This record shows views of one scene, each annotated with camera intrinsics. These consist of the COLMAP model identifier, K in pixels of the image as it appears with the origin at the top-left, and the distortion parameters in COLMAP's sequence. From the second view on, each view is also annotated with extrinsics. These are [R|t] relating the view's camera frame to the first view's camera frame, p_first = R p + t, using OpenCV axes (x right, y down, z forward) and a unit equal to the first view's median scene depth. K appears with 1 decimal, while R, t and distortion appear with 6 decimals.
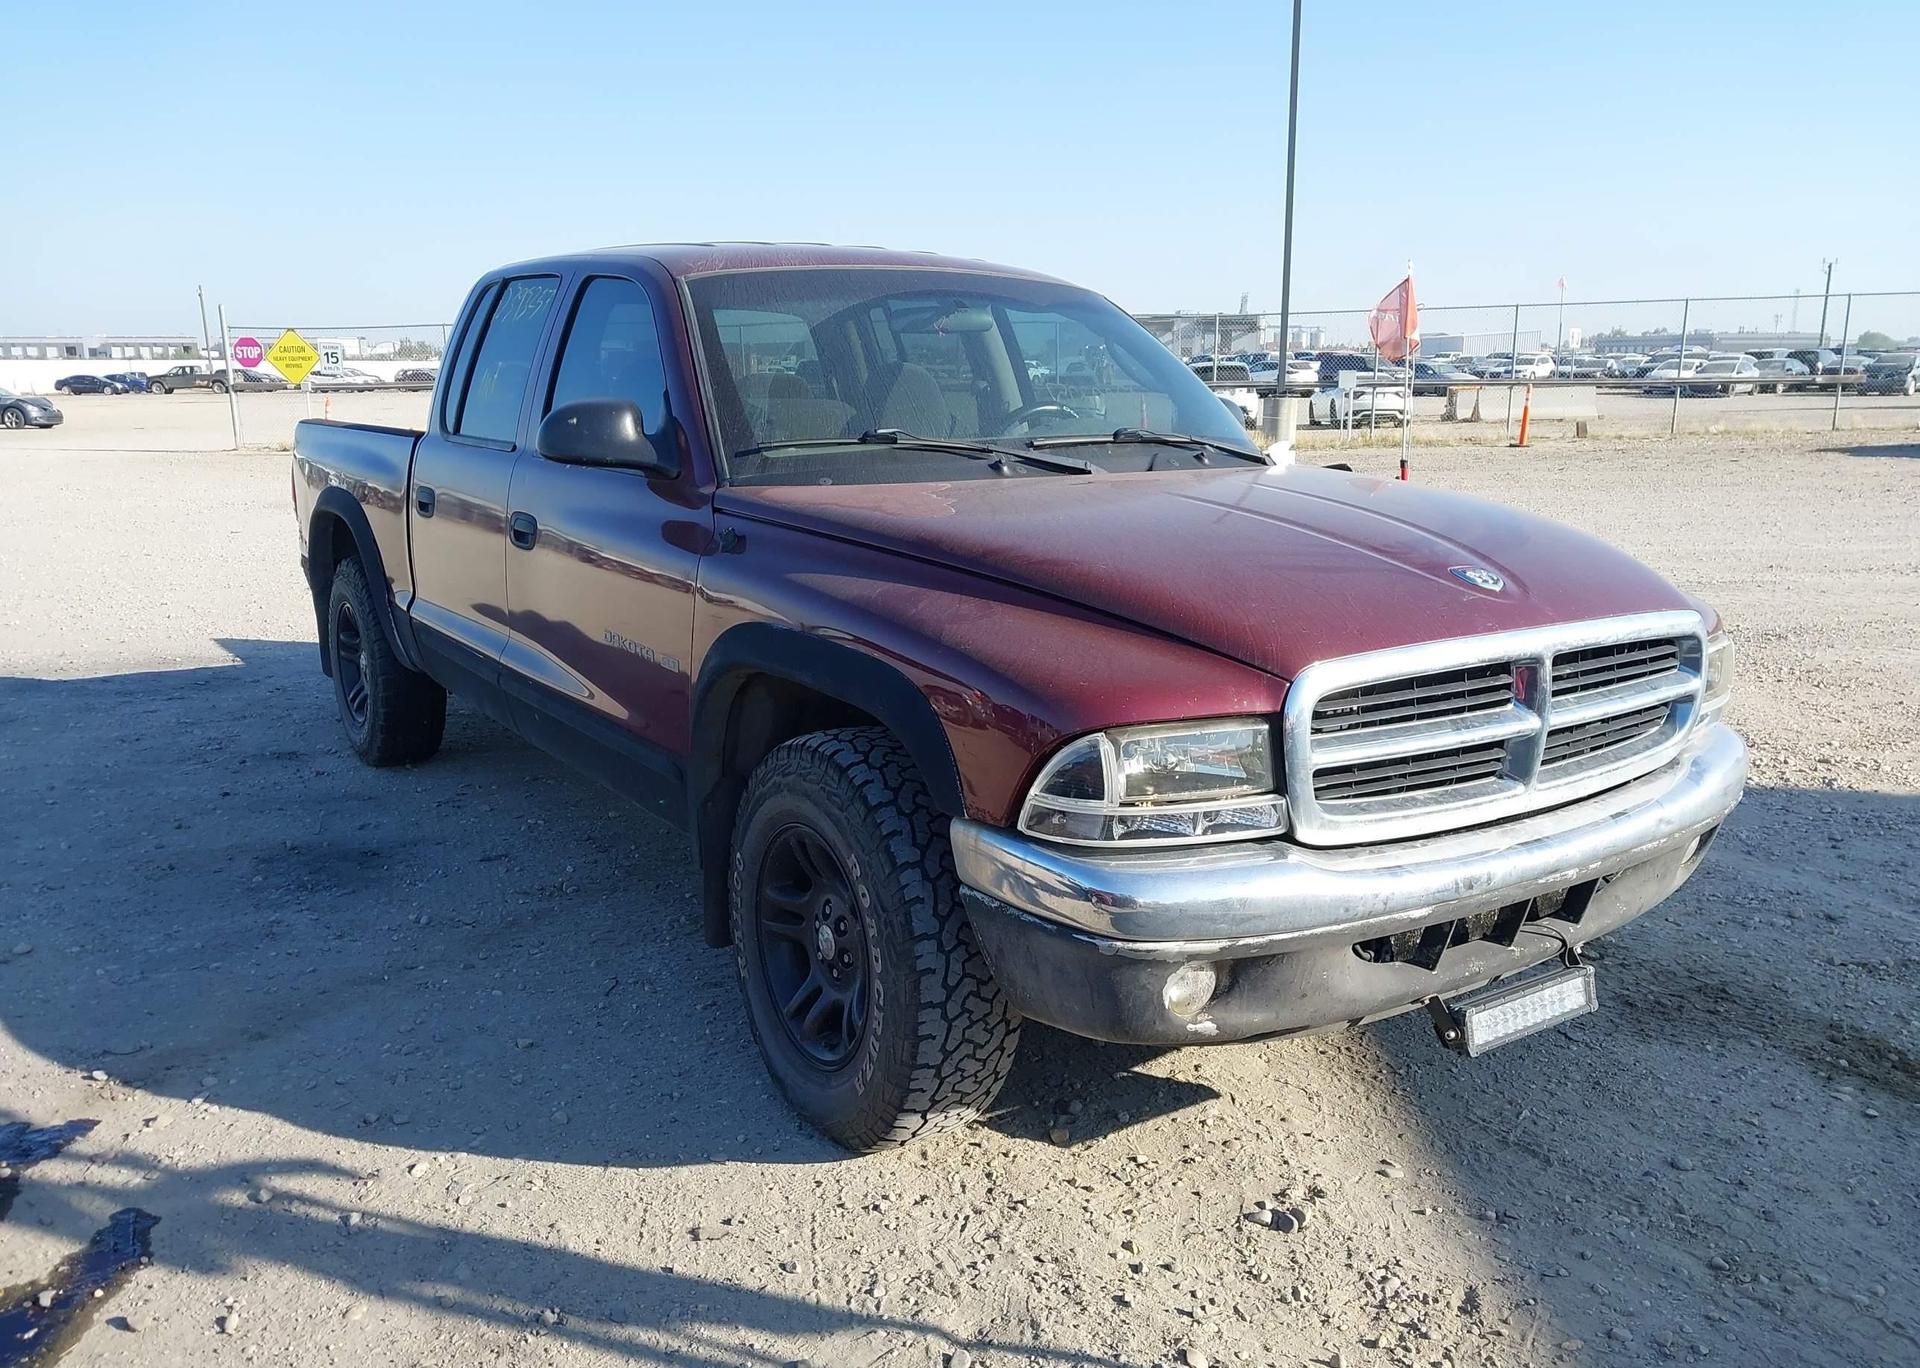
lens RADIAL K [[1497.2, 0, 960.1], [0, 1497.2, 676.2], [0, 0, 1]] dist [0.064158, -0.097061]
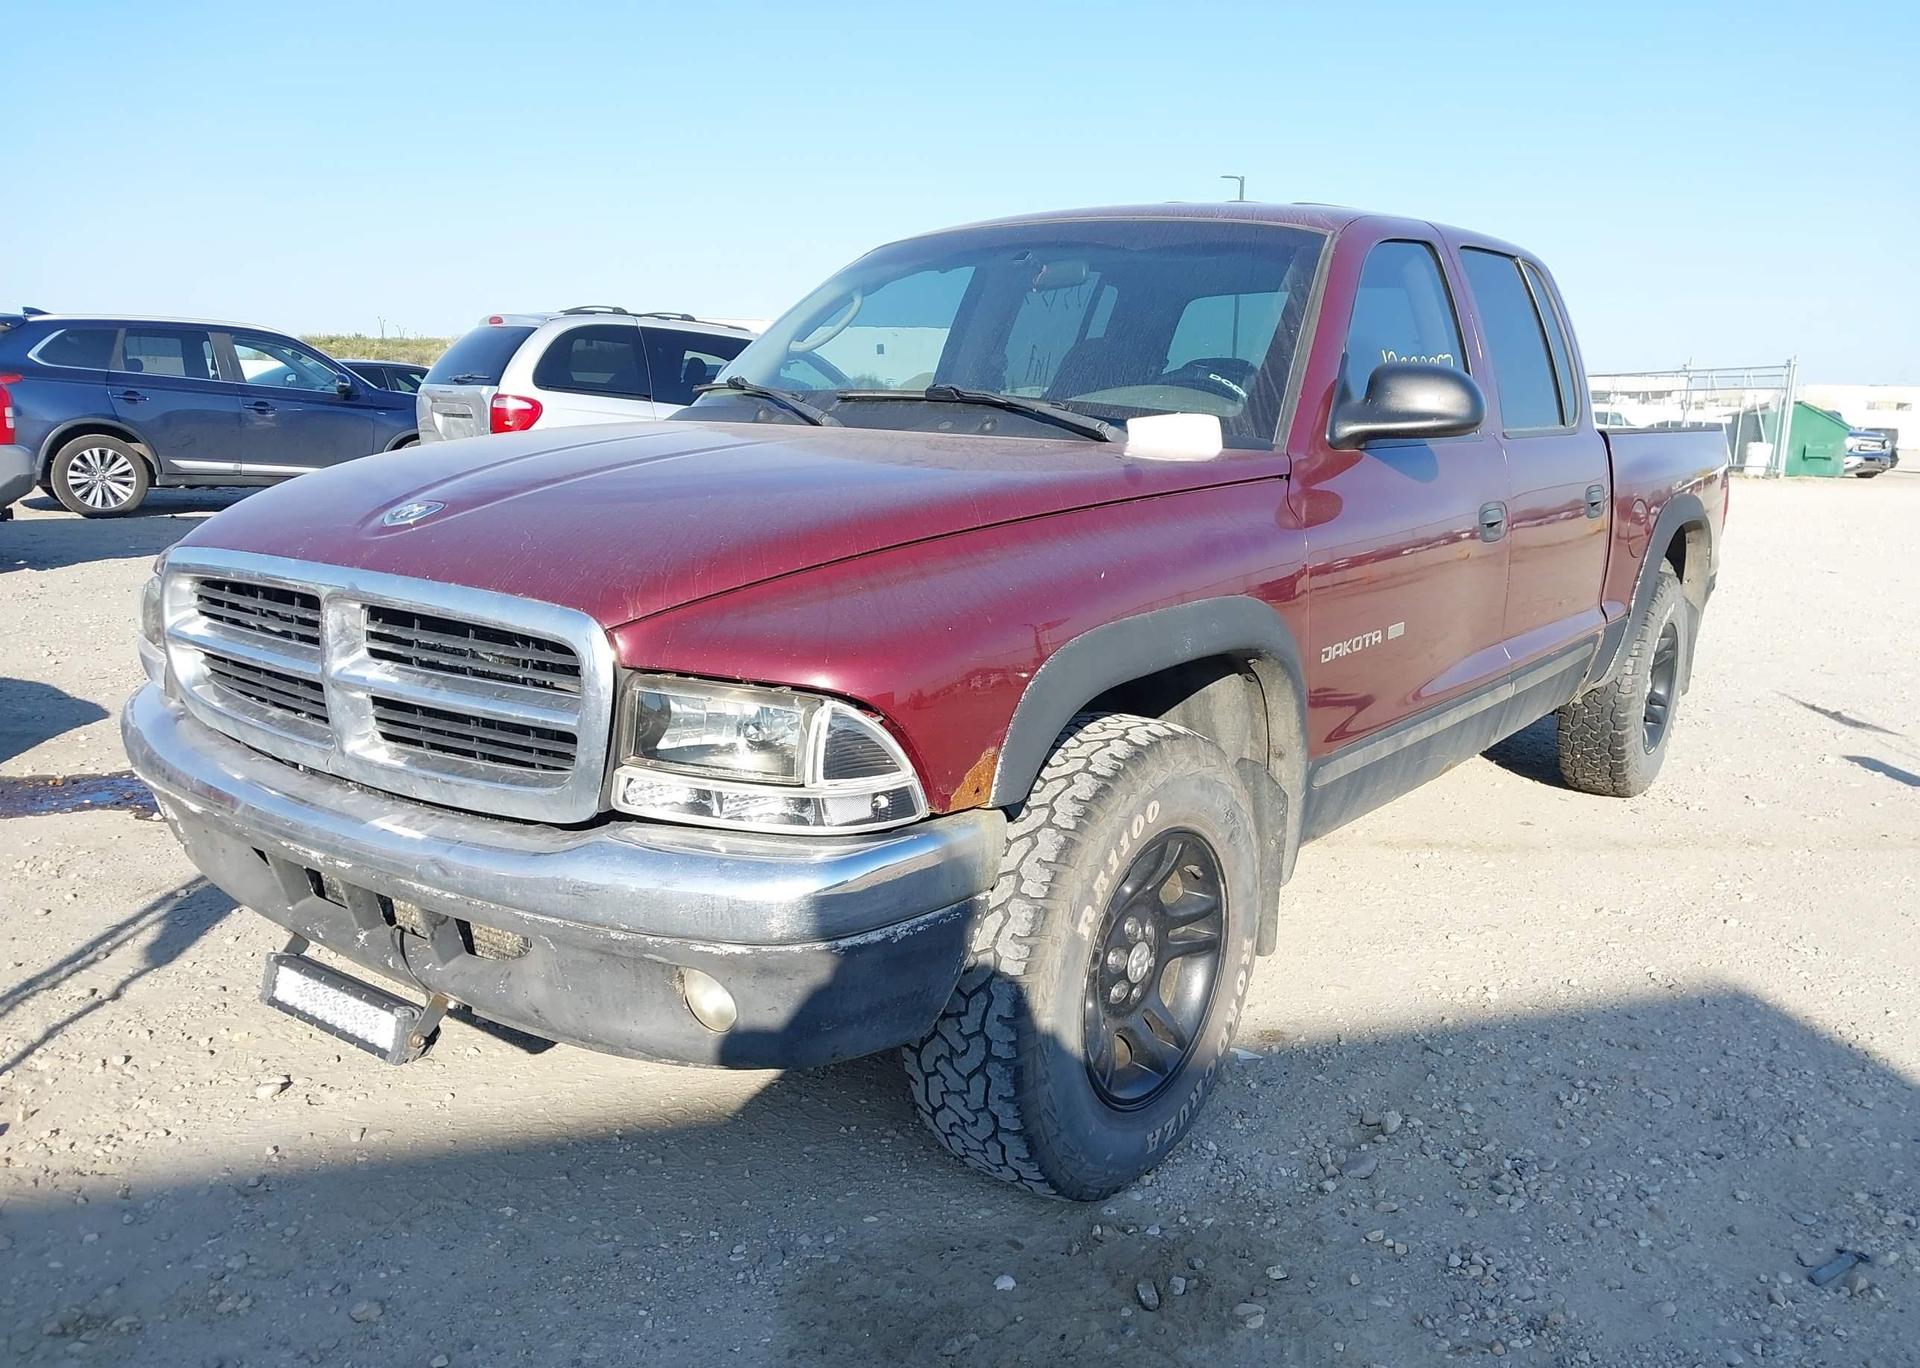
lens RADIAL K [[1534.2, 0, 960.0], [0, 1534.2, 684.0], [0, 0, 1]] dist [-0.009854, -0.009575]
pose [[0.342982, 0.181761, -0.921589, 1.224522], [-0.209848, 0.971131, 0.113435, -0.130944], [0.915602, 0.154488, 0.371223, 0.924040]]
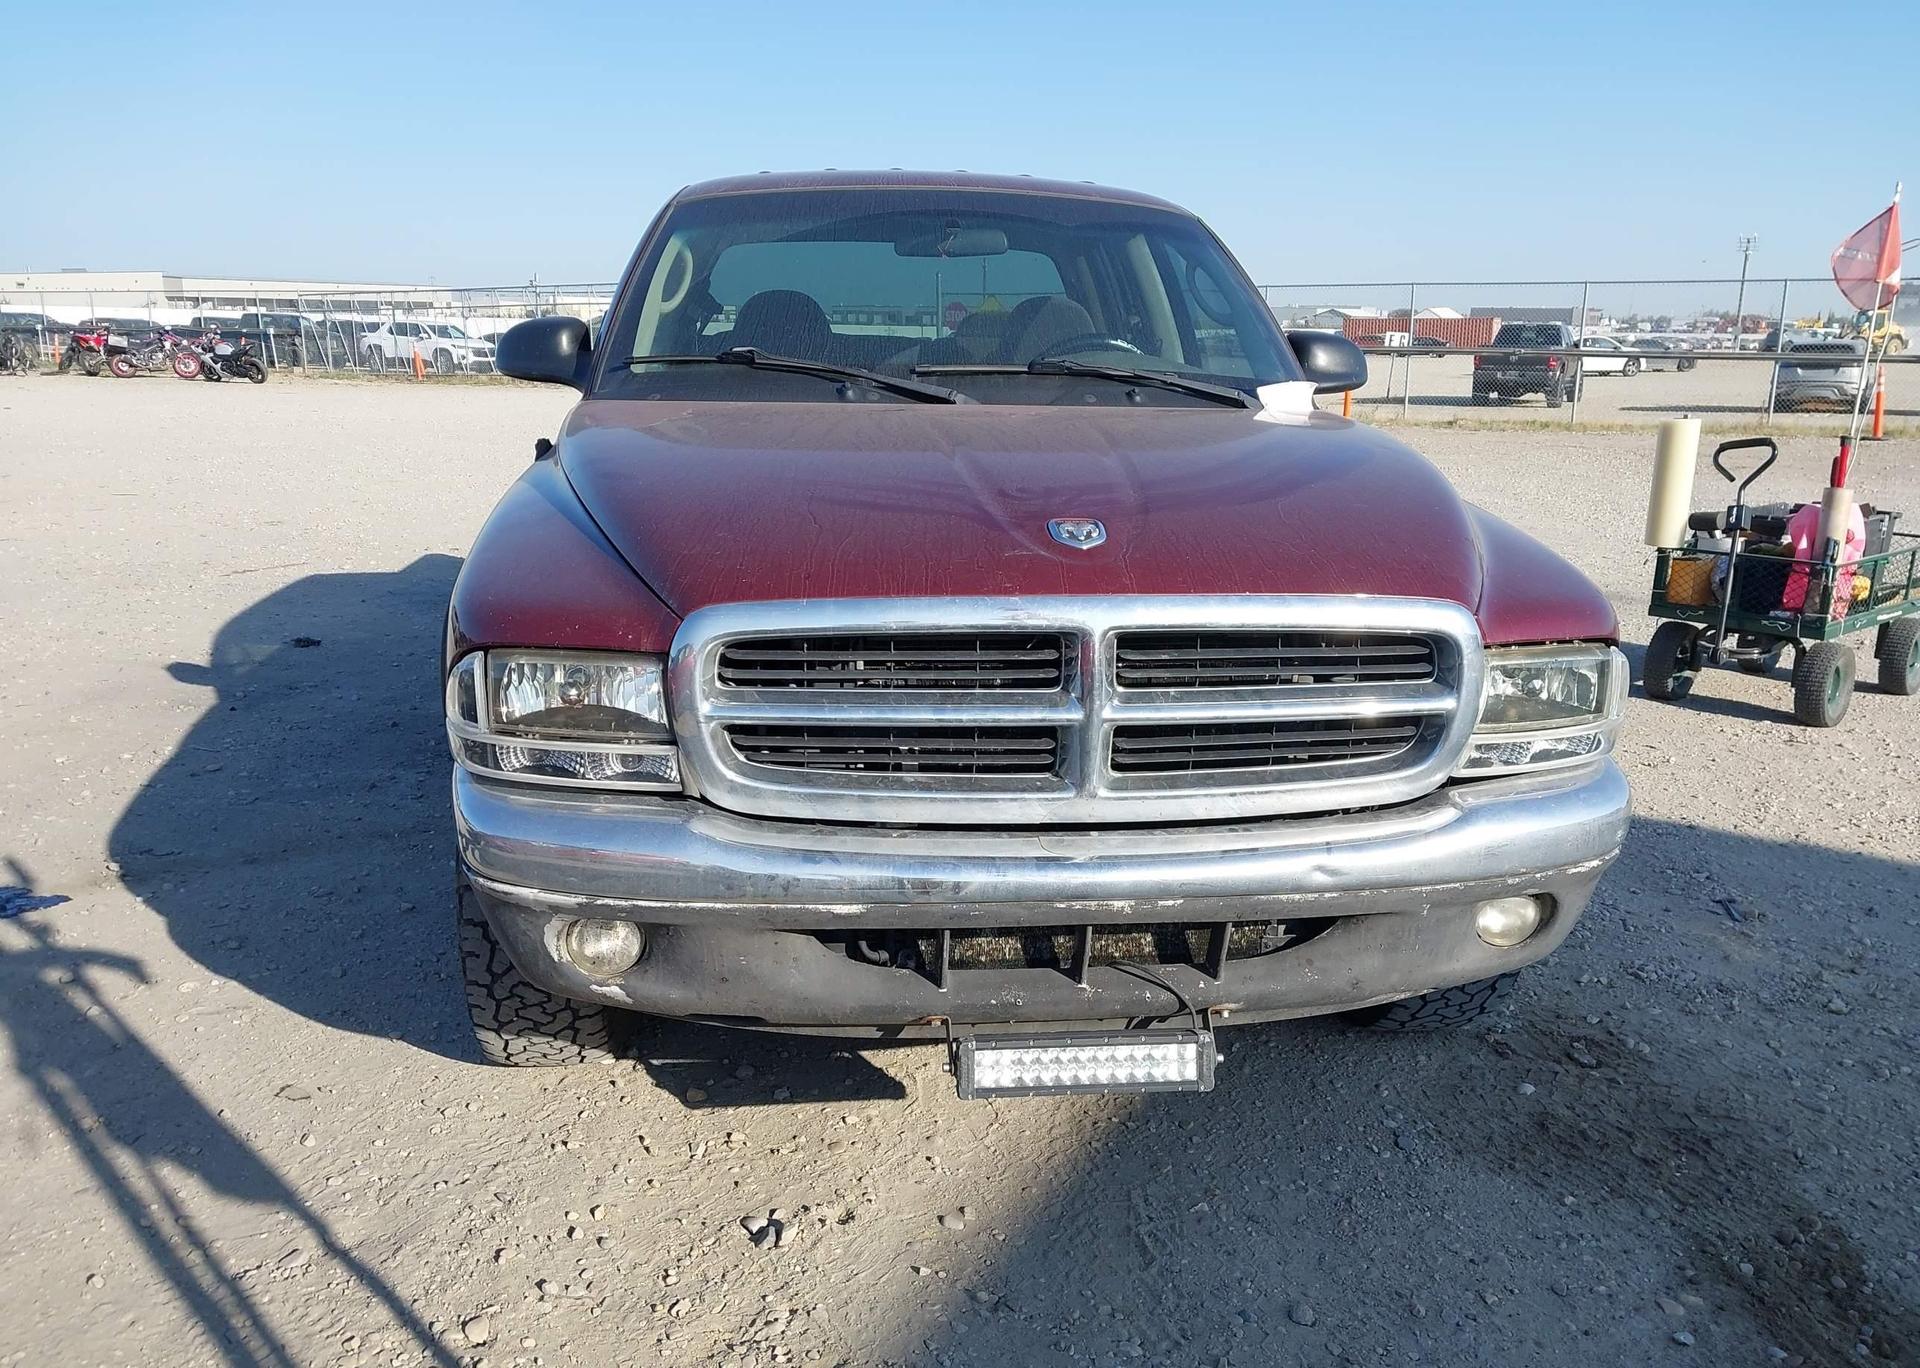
lens RADIAL K [[1488.6, 0, 960.0], [0, 1488.6, 684.0], [0, 0, 1]] dist [0.070670, -0.104003]
pose [[0.894028, 0.117074, -0.432444, 0.610014], [-0.105580, 0.993123, 0.050591, -0.016185], [0.435393, 0.000427, 0.900240, 0.233388]]
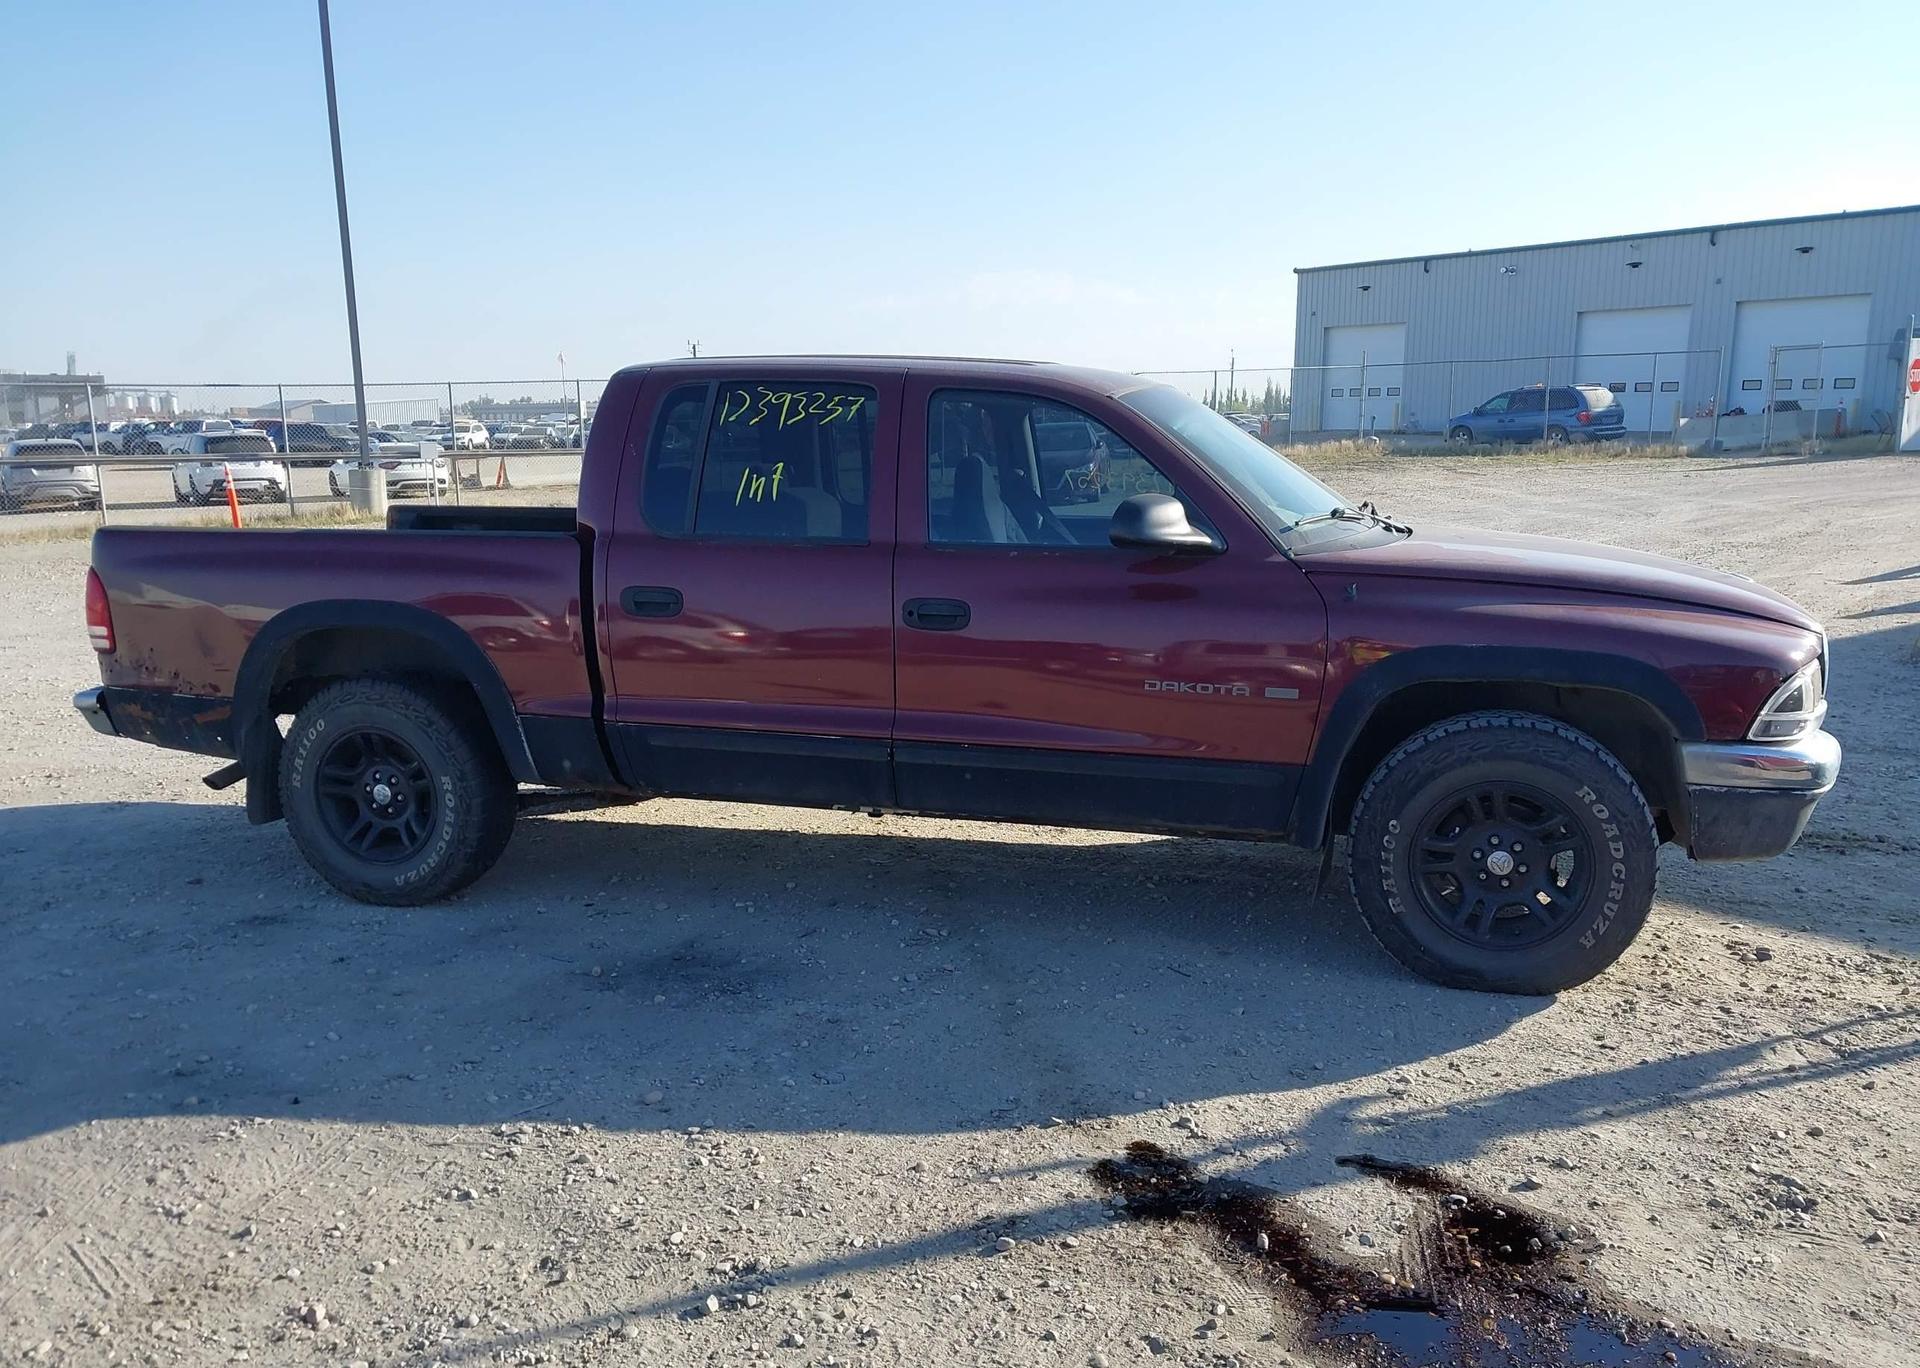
lens RADIAL K [[1483.3, 0, 963.1], [0, 1483.3, 691.6], [0, 0, 1]] dist [0.006026, -0.004056]
pose [[0.776690, -0.114937, 0.619307, -1.397786], [0.133743, 0.990884, 0.016168, -0.078586], [-0.615520, 0.070270, 0.784982, 0.199882]]
